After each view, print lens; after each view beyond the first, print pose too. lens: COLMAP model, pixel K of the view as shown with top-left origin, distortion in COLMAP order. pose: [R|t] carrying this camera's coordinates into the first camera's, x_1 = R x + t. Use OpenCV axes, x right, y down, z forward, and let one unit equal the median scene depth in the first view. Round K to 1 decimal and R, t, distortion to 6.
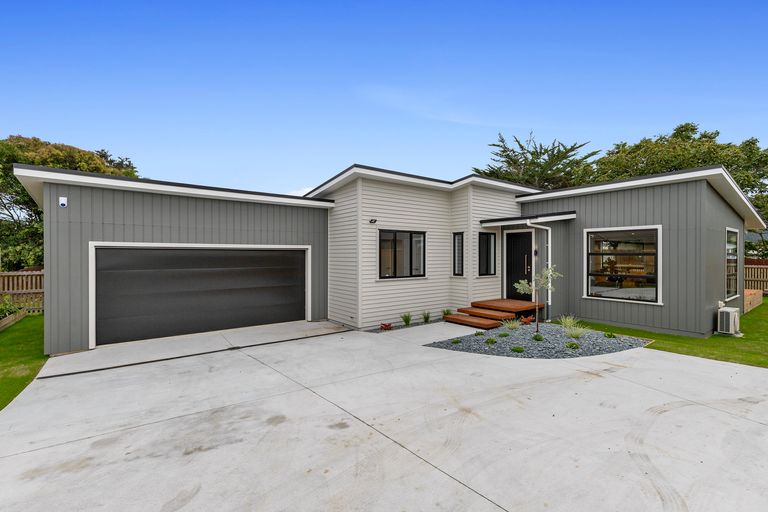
lens RADIAL K [[355.9, 0, 383.4], [0, 355.9, 256.5], [0, 0, 1]] dist [0.018143, 0.000333]
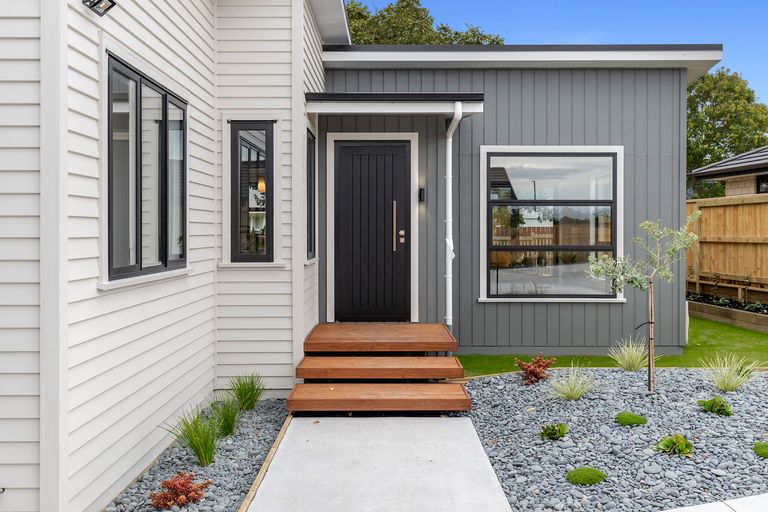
lens RADIAL K [[764.4, 0, 384.5], [0, 764.4, 253.4], [0, 0, 1]] dist [0.006610, 0.000000]
pose [[0.615236, -0.021299, 0.788055, -0.250946], [0.002974, 0.999691, 0.024697, 0.031713], [-0.788337, -0.012851, 0.615109, 0.512841]]
